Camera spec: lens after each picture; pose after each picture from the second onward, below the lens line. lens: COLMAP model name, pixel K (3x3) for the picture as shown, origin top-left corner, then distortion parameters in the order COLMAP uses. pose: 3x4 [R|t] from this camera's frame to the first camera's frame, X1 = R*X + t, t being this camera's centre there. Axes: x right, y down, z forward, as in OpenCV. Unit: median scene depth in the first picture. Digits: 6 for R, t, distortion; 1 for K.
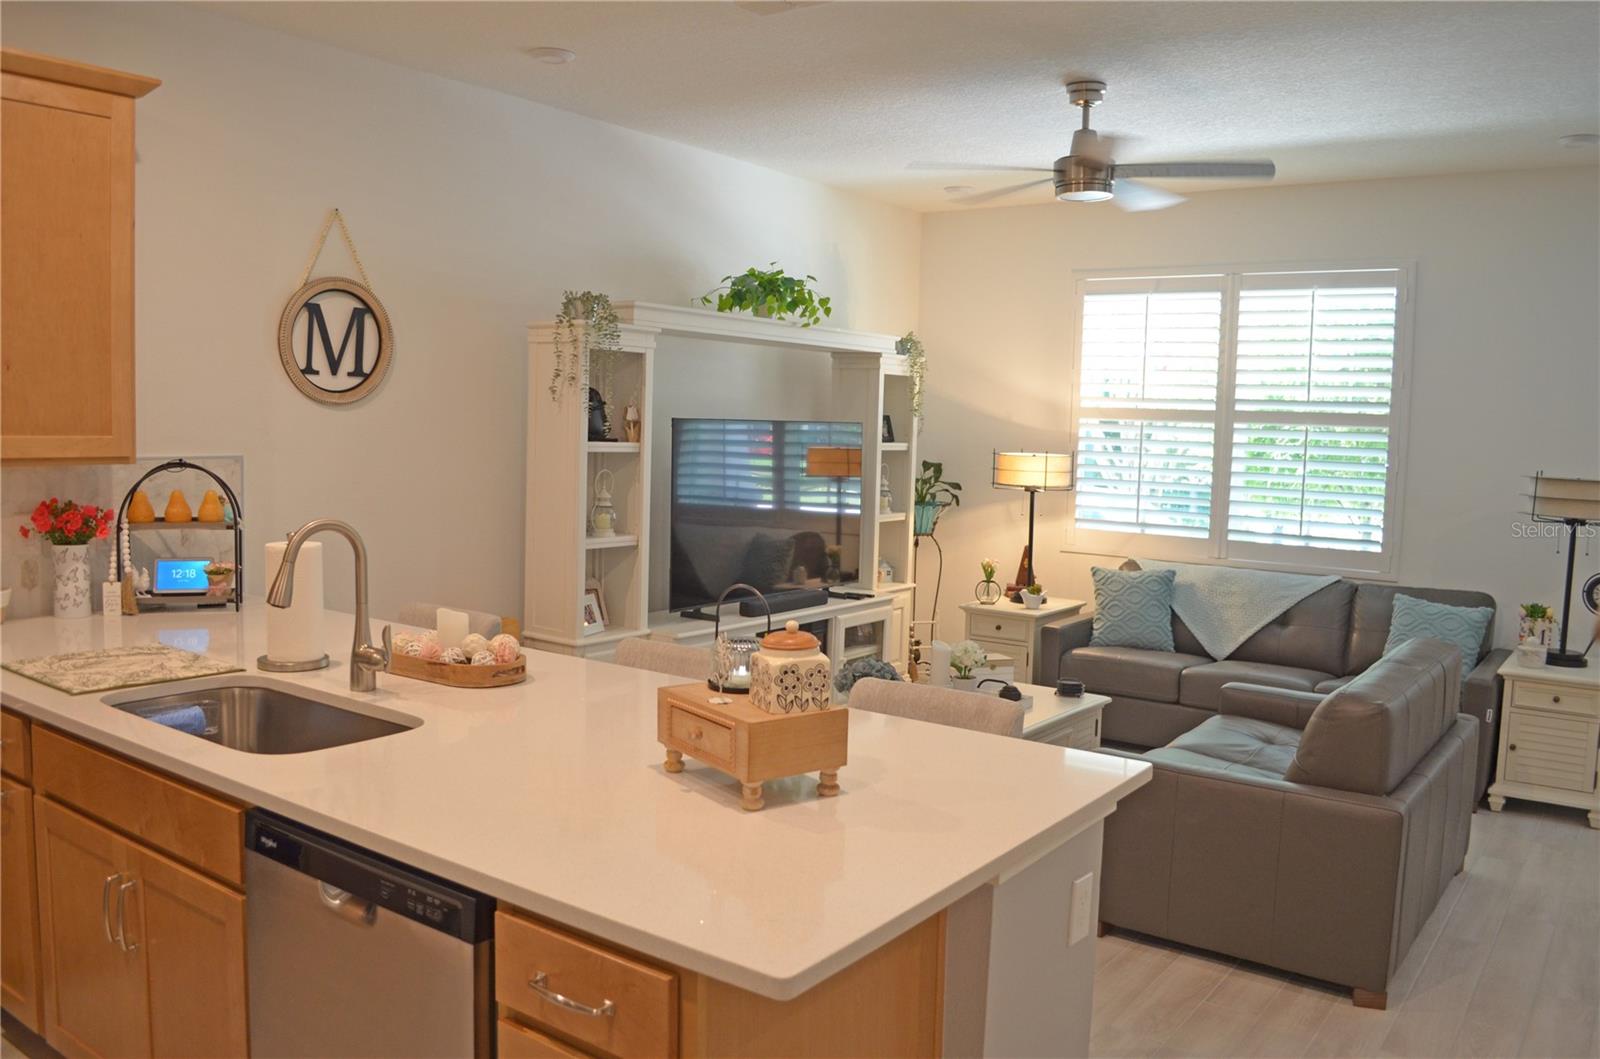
lens RADIAL K [[1255.7, 0, 806.2], [0, 1255.7, 526.9], [0, 0, 1]] dist [-0.080750, 0.005685]
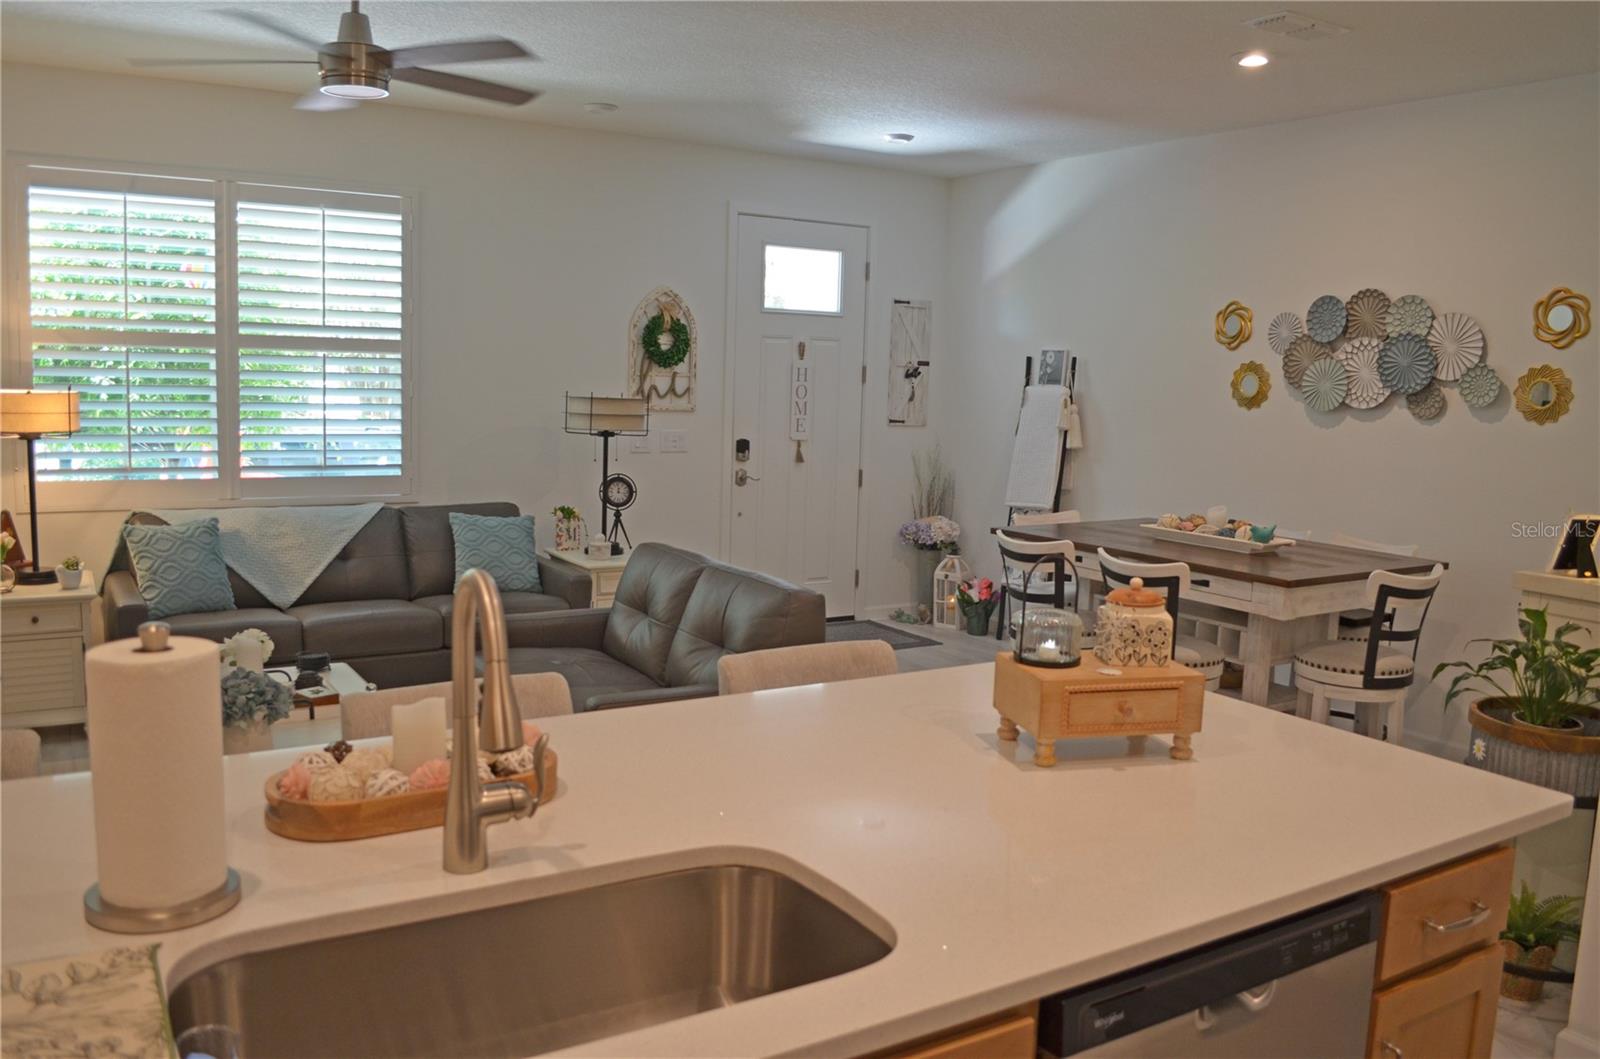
lens RADIAL K [[1255.7, 0, 806.2], [0, 1255.7, 526.9], [0, 0, 1]] dist [-0.080750, 0.005685]
pose [[0.375418, -0.126466, 0.918187, -0.366334], [0.058539, 0.991905, 0.112685, -0.034169], [-0.925005, 0.011446, 0.379782, 0.299105]]
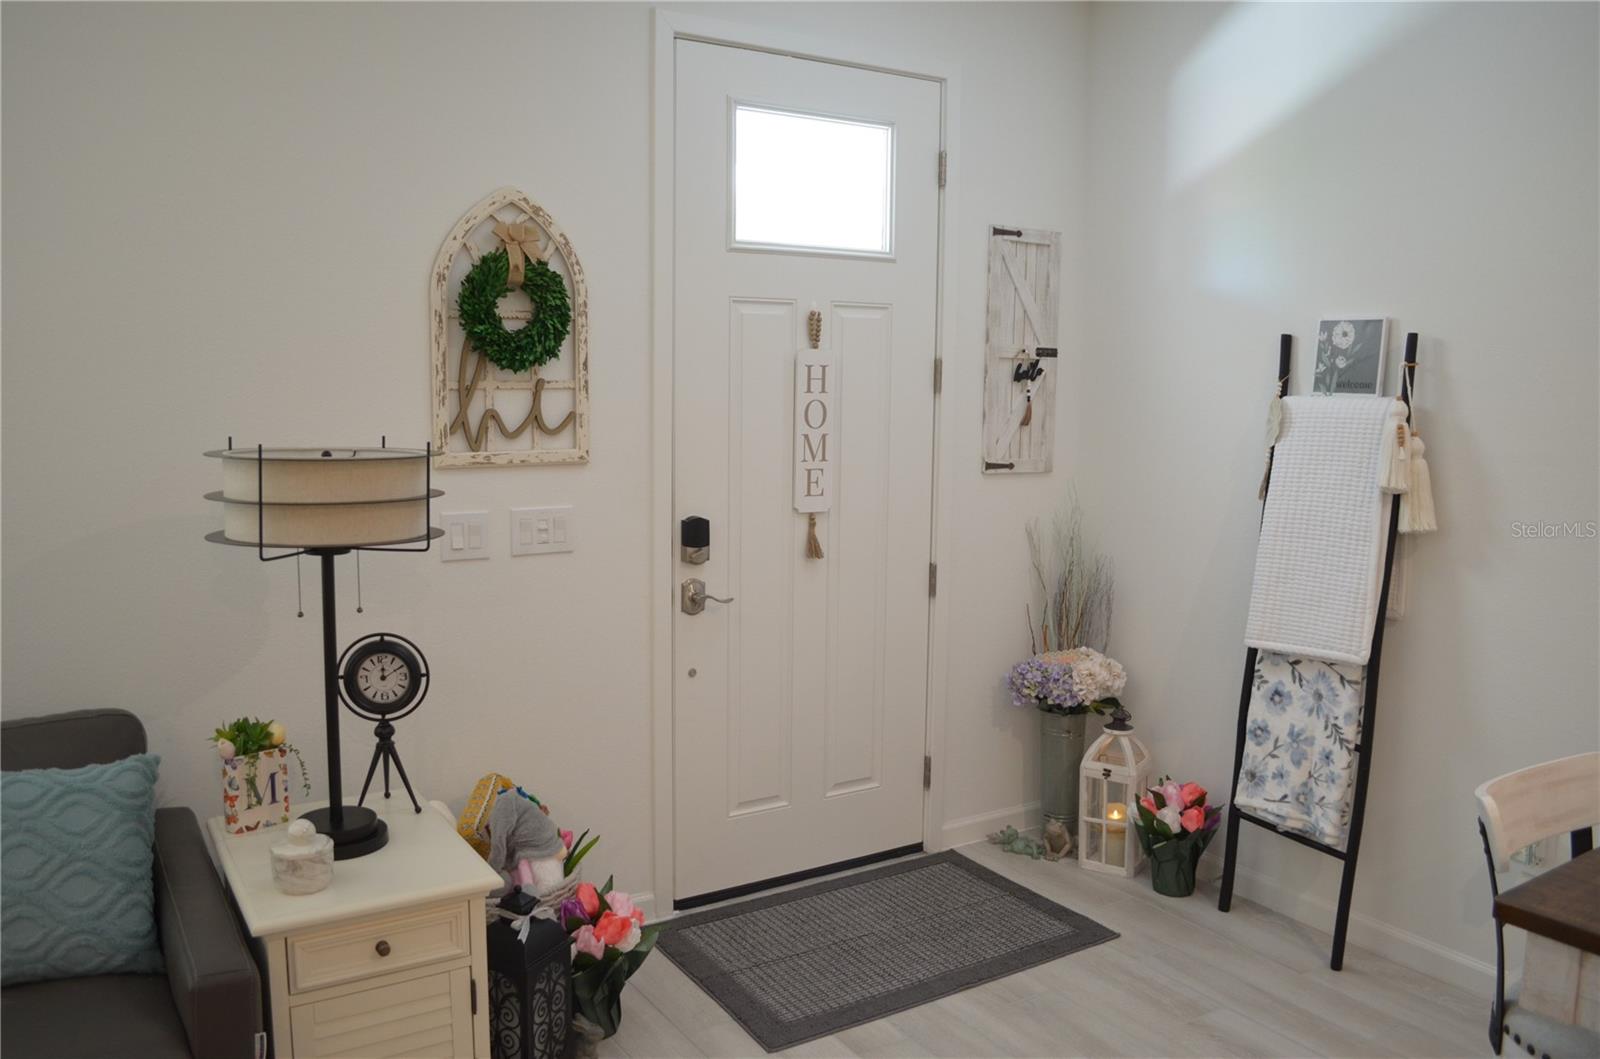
lens RADIAL K [[1255.7, 0, 806.2], [0, 1255.7, 526.9], [0, 0, 1]] dist [-0.080750, 0.005685]
pose [[0.364958, -0.136014, 0.921035, 0.223809], [0.076048, 0.990321, 0.116112, -0.043974], [-0.927913, 0.027667, 0.371769, 0.554640]]
